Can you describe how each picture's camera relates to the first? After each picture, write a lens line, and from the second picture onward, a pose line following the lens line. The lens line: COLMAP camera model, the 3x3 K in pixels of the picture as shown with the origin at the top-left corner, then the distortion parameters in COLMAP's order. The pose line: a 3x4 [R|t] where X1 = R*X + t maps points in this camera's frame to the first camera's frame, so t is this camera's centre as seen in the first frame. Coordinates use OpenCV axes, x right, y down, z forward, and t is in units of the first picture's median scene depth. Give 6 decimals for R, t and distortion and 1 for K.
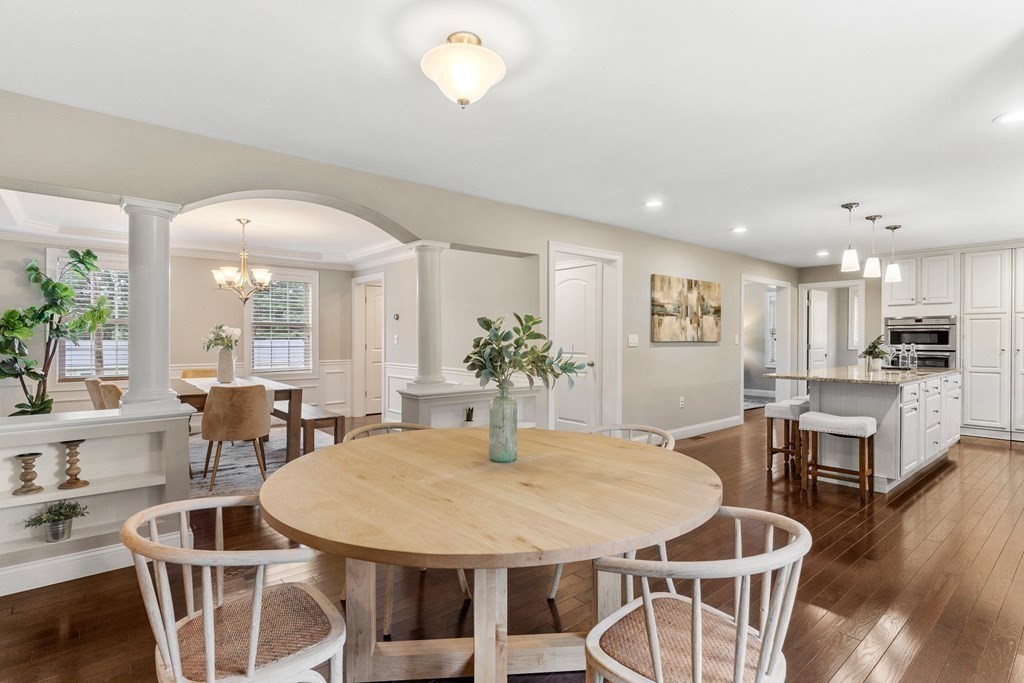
lens RADIAL K [[512.2, 0, 512.0], [0, 512.2, 341.5], [0, 0, 1]] dist [0.006264, -0.000557]
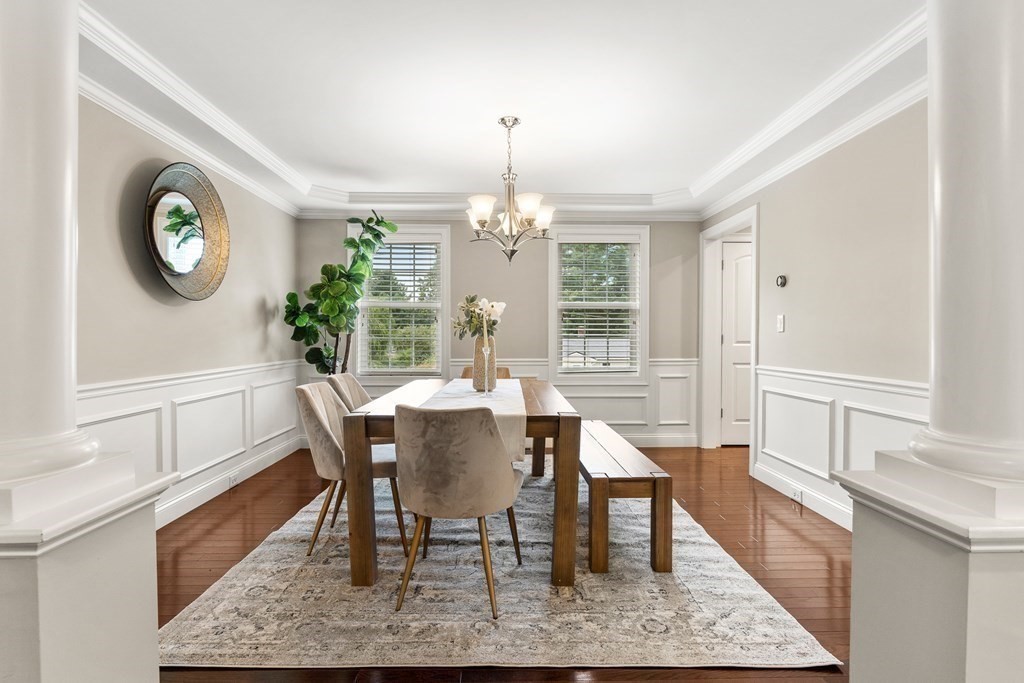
lens RADIAL K [[512.2, 0, 512.0], [0, 512.2, 341.5], [0, 0, 1]] dist [0.006264, -0.000557]
pose [[0.783203, 0.004538, -0.621750, -0.147771], [-0.003407, 0.999990, 0.003008, 0.019159], [0.621757, -0.000237, 0.783210, 0.533142]]
